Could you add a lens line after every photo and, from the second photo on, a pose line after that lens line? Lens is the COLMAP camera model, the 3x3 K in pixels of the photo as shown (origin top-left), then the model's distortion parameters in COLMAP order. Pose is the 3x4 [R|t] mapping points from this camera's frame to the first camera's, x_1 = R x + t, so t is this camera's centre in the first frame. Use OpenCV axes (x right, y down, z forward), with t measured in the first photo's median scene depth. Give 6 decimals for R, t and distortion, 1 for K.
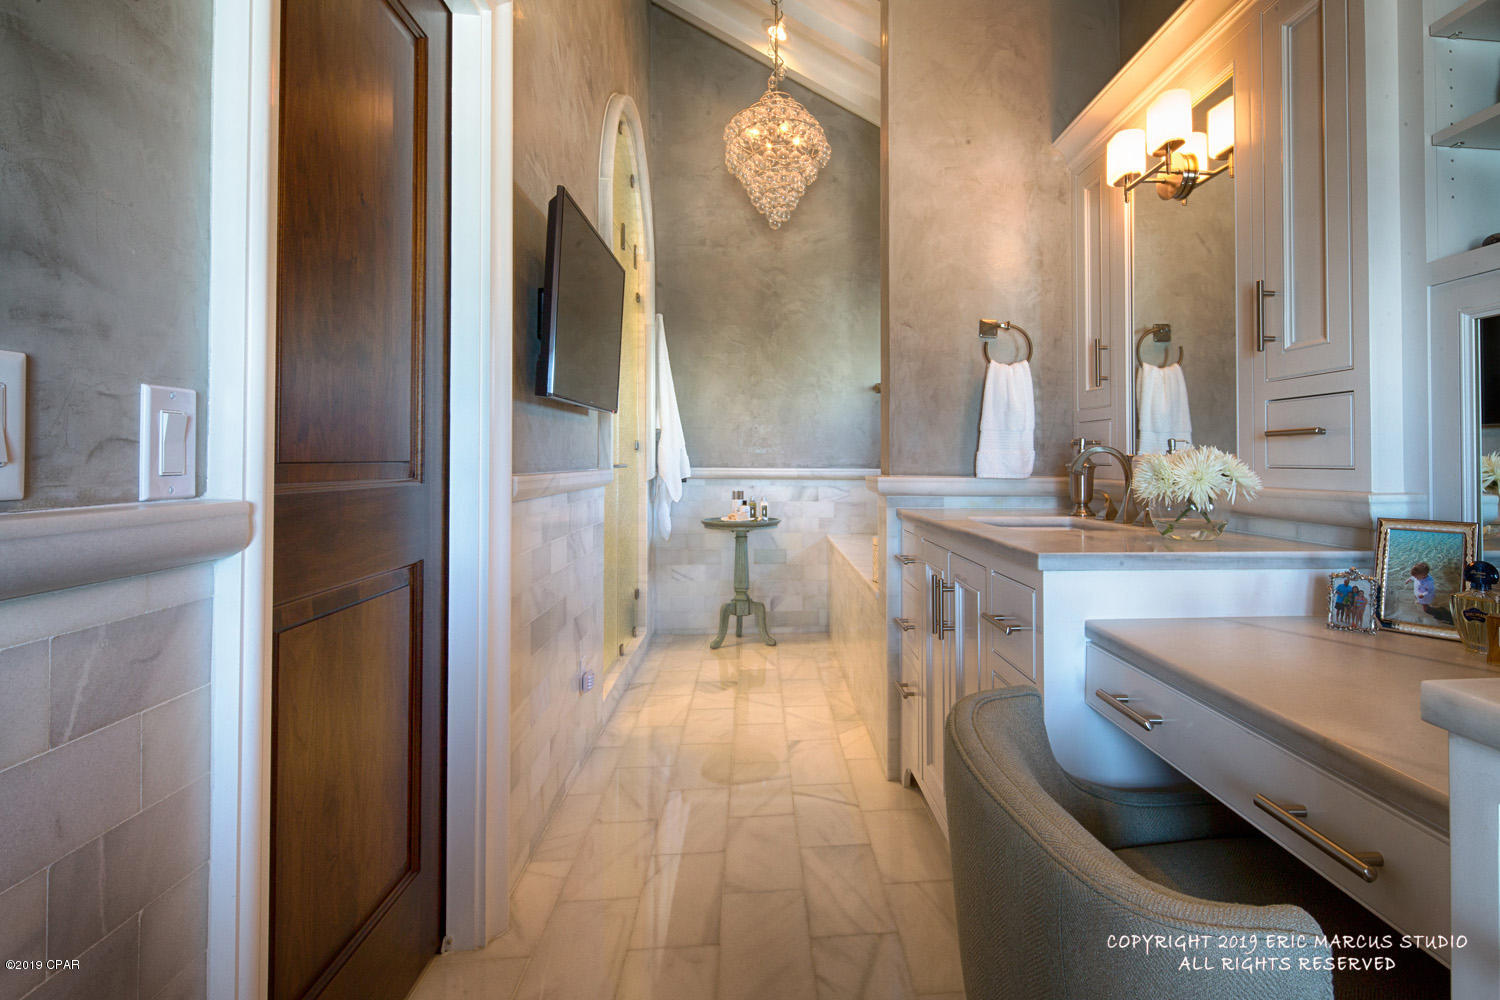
lens RADIAL K [[771.4, 0, 829.2], [0, 771.4, 451.3], [0, 0, 1]] dist [0.002804, -0.001160]
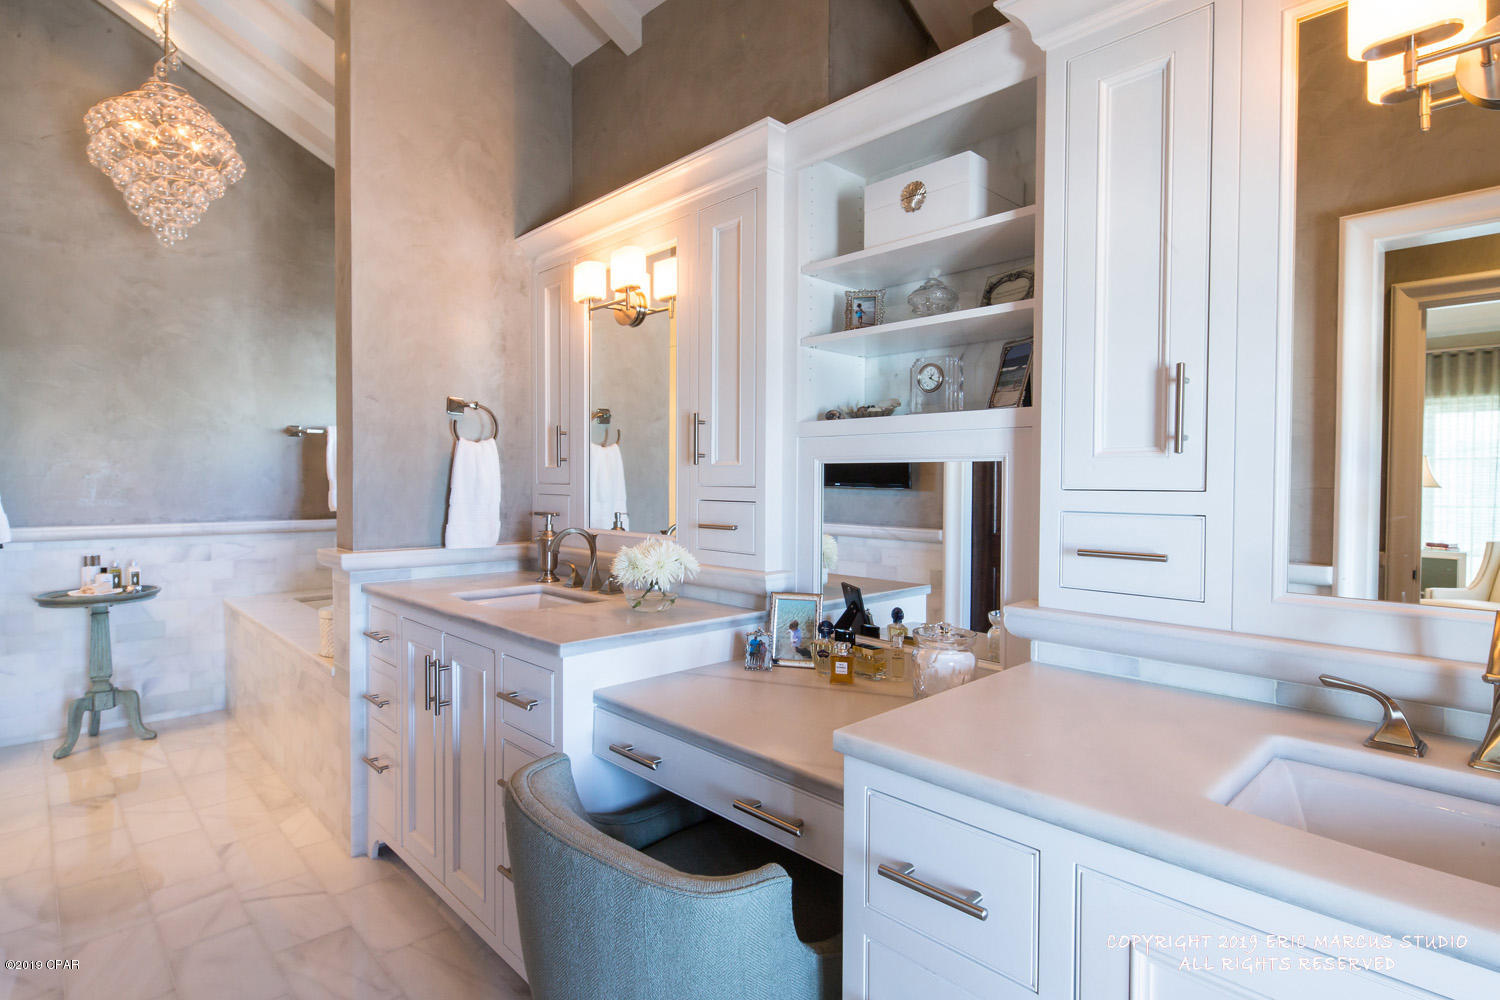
lens RADIAL K [[780.5, 0, 750.0], [0, 780.5, 500.0], [0, 0, 1]] dist [0.007361, -0.000260]
pose [[0.790097, -0.015756, 0.612779, -0.130641], [-0.011337, 0.999123, 0.040307, -0.078730], [-0.612877, -0.038793, 0.789226, -0.088573]]
